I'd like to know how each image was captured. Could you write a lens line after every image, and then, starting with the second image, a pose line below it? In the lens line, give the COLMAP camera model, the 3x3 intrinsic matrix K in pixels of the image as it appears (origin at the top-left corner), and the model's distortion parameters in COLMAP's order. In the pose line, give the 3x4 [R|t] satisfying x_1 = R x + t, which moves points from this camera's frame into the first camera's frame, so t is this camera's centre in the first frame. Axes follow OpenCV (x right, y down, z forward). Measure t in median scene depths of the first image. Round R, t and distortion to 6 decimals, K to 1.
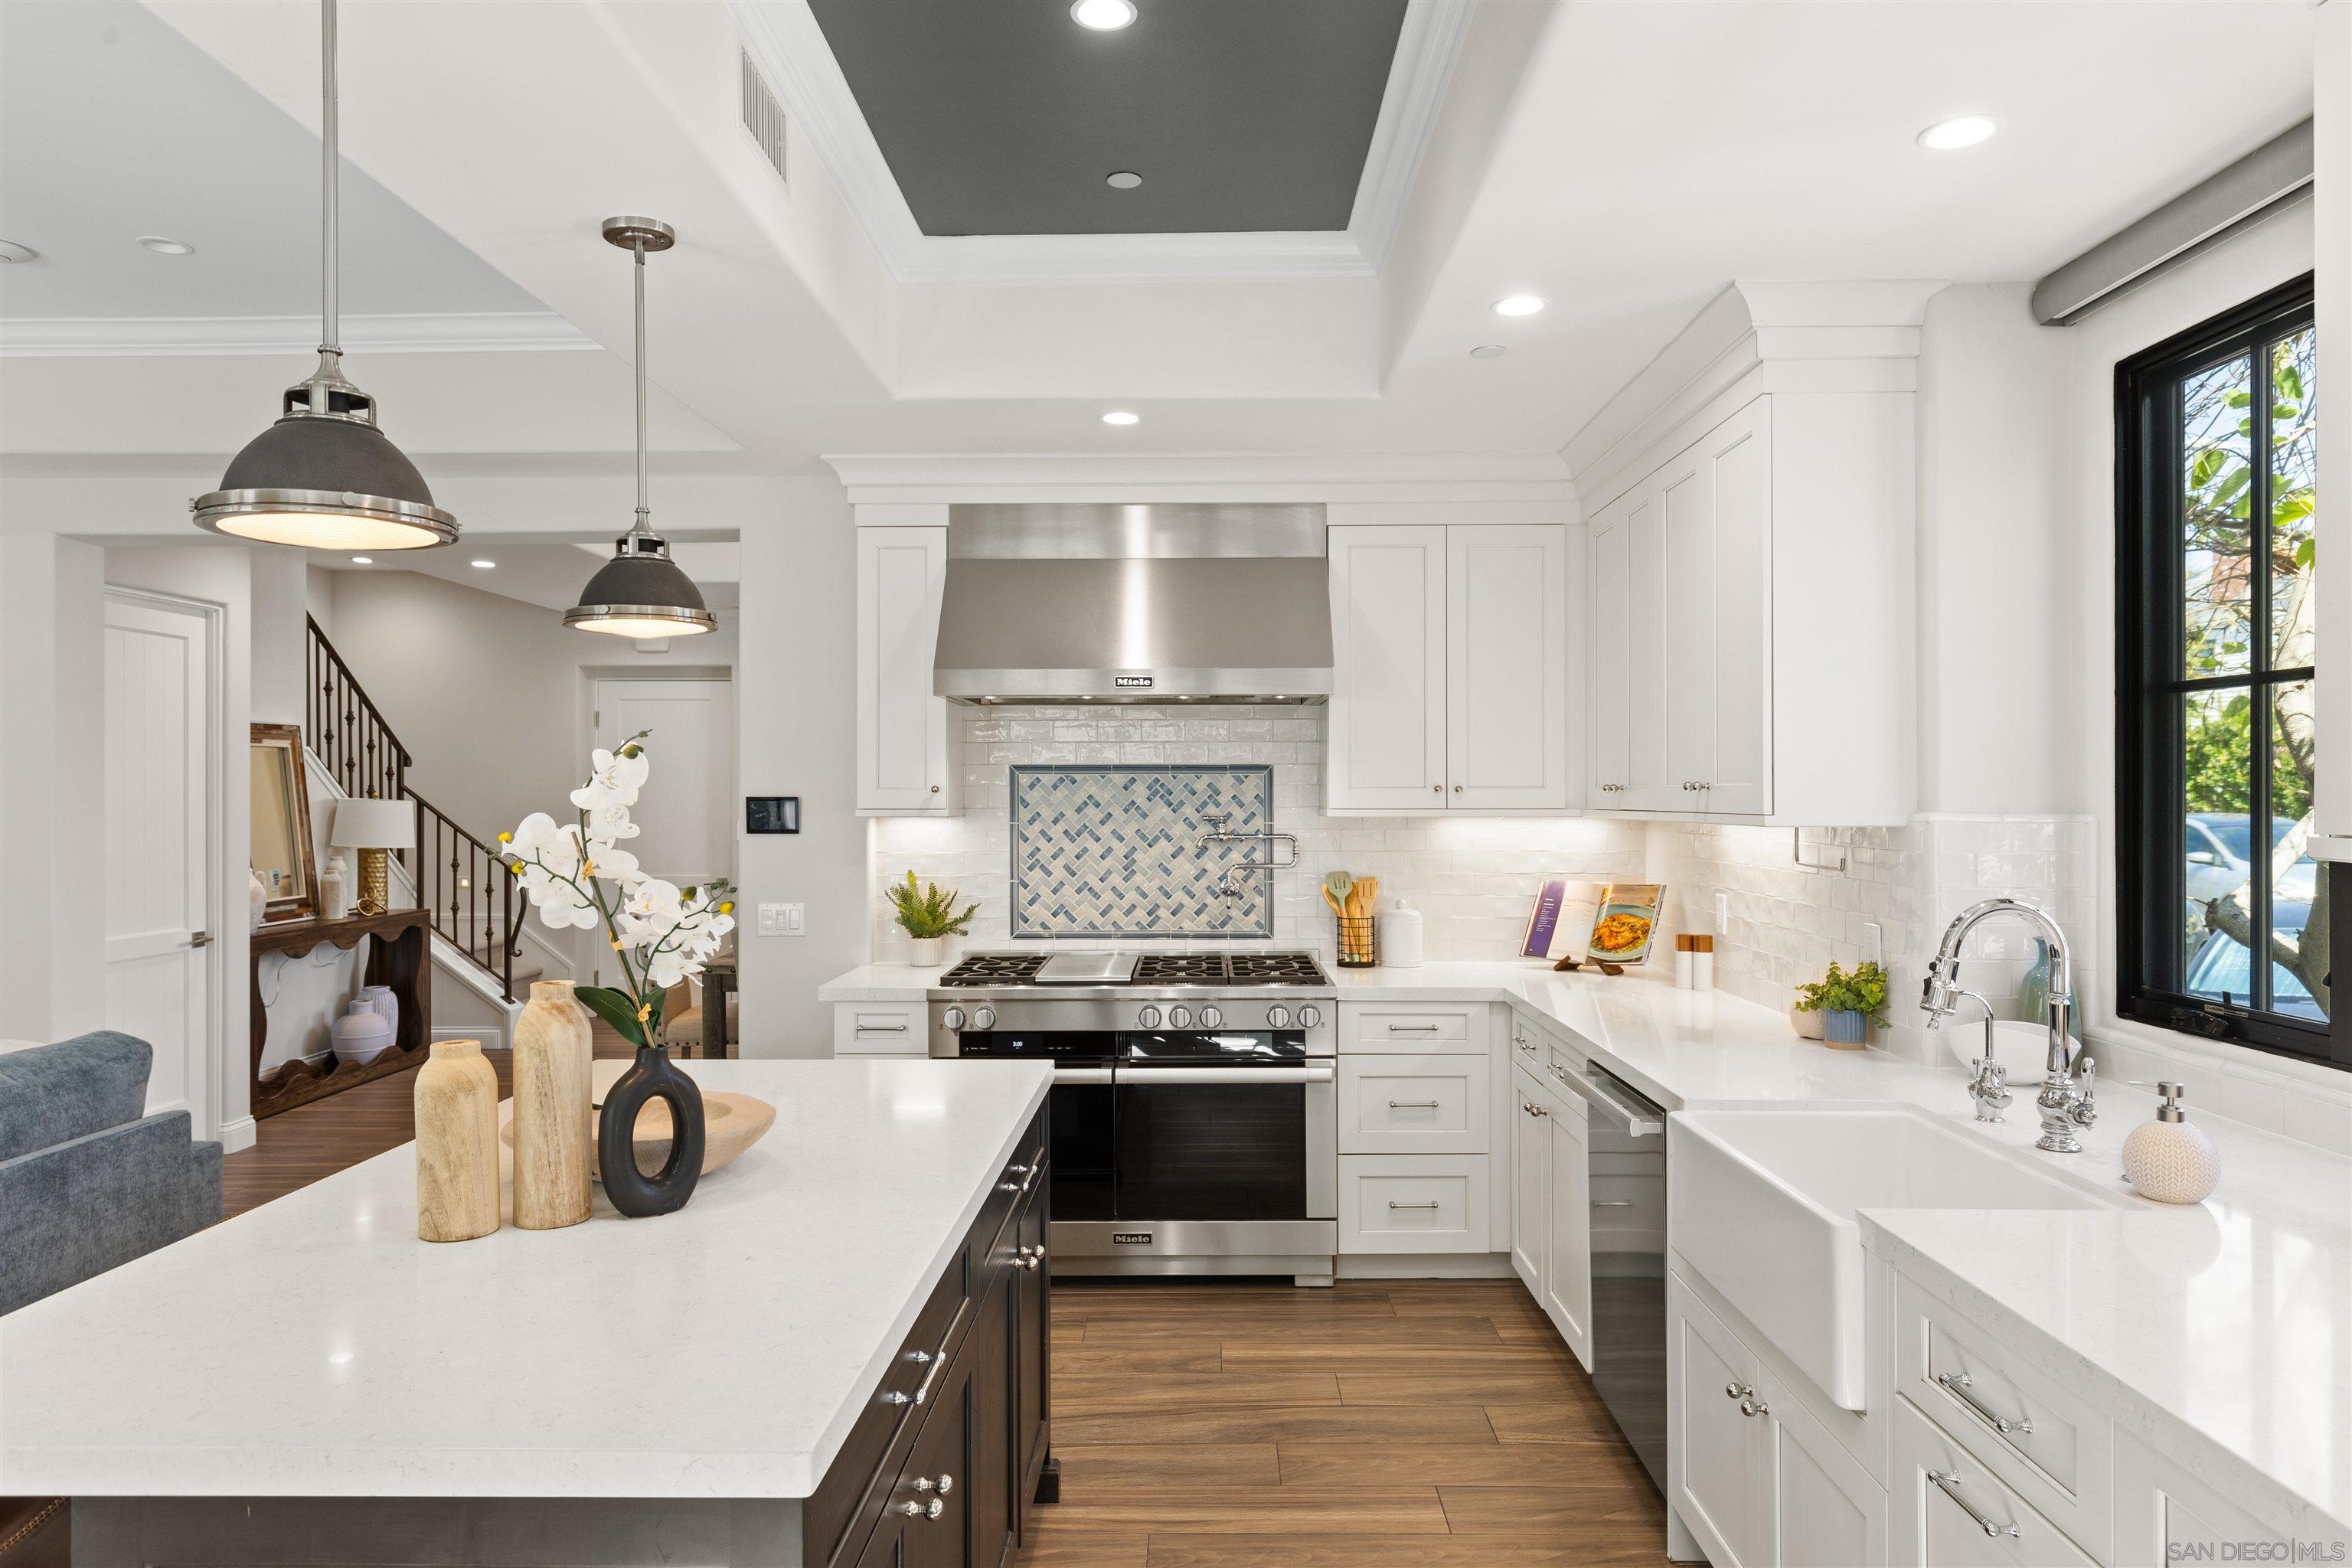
lens RADIAL K [[1482.7, 0, 1175.6], [0, 1482.7, 789.6], [0, 0, 1]] dist [0.017699, -0.004855]
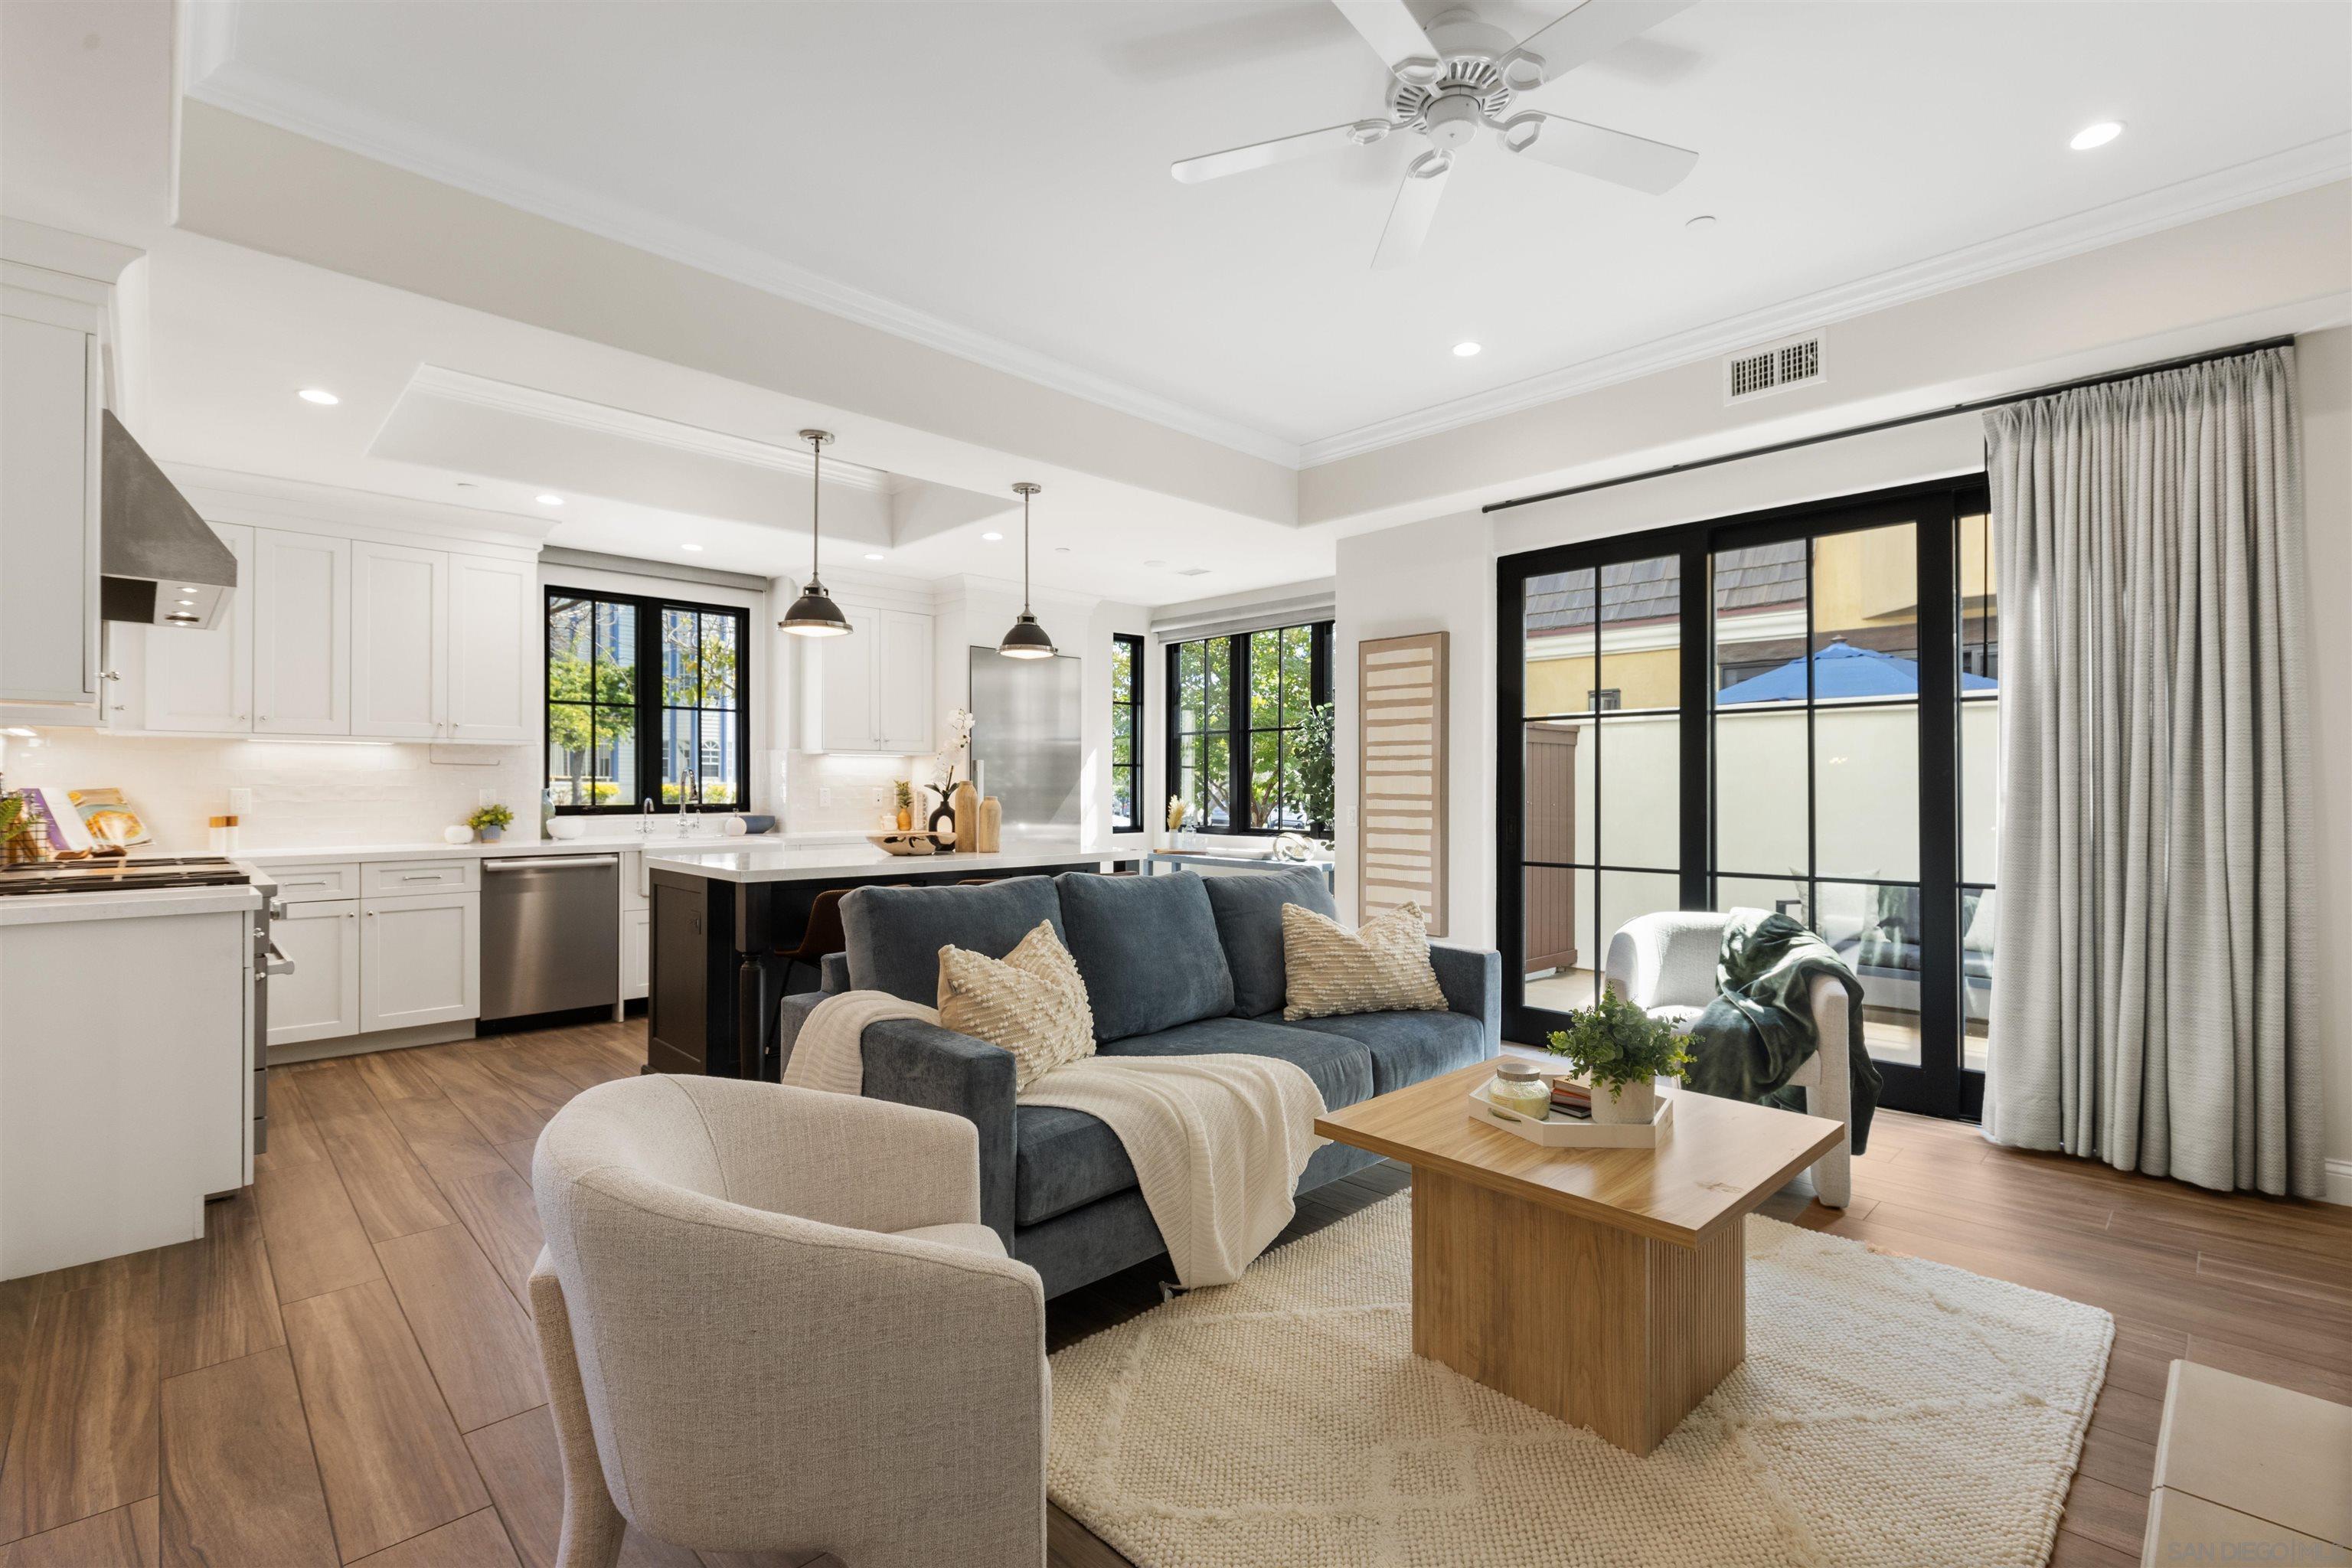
lens RADIAL K [[1065.2, 0, 1170.0], [0, 1065.2, 779.4], [0, 0, 1]] dist [0.011706, -0.003138]
pose [[-0.708461, 0.005818, 0.705726, -0.965362], [-0.001682, 0.999949, -0.009932, 0.060058], [-0.705748, -0.008224, -0.708415, 0.944985]]
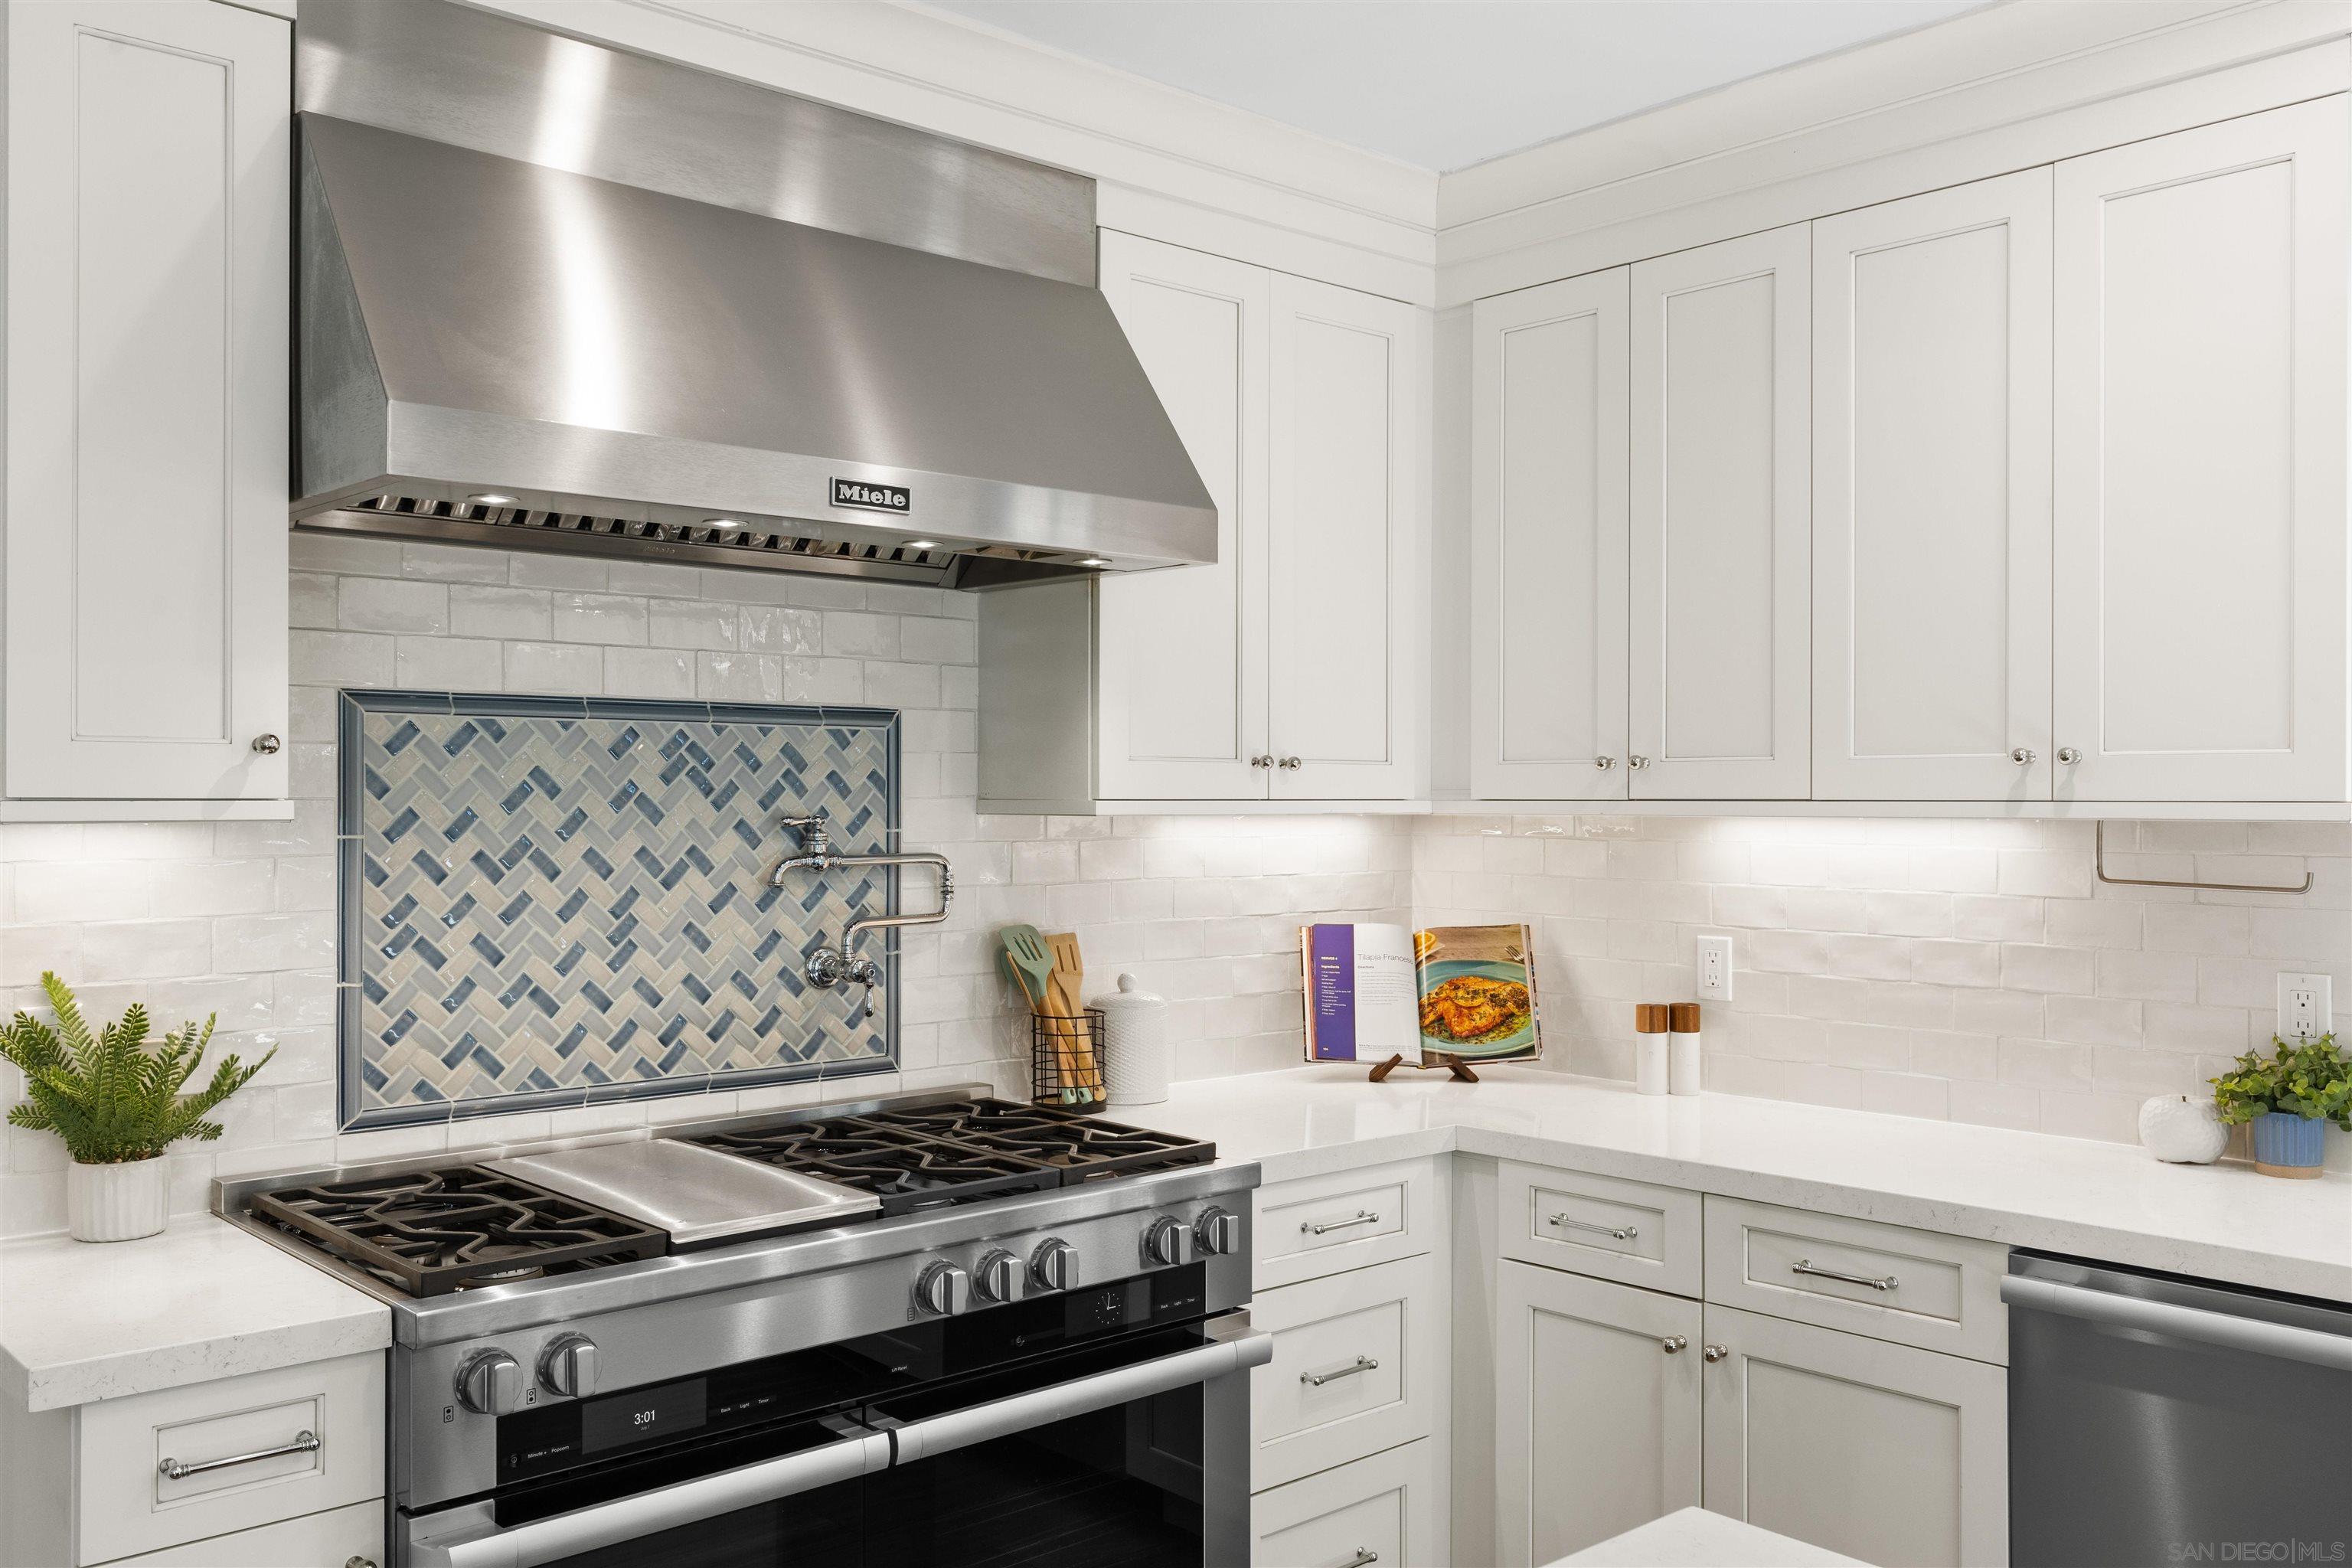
lens RADIAL K [[1972.1, 0, 1172.6], [0, 1972.1, 799.2], [0, 0, 1]] dist [0.005018, -0.000475]
pose [[0.732090, 0.001013, 0.681208, -0.305879], [-0.004276, 0.999986, 0.003108, 0.010043], [-0.681195, -0.005188, 0.732084, 0.470217]]
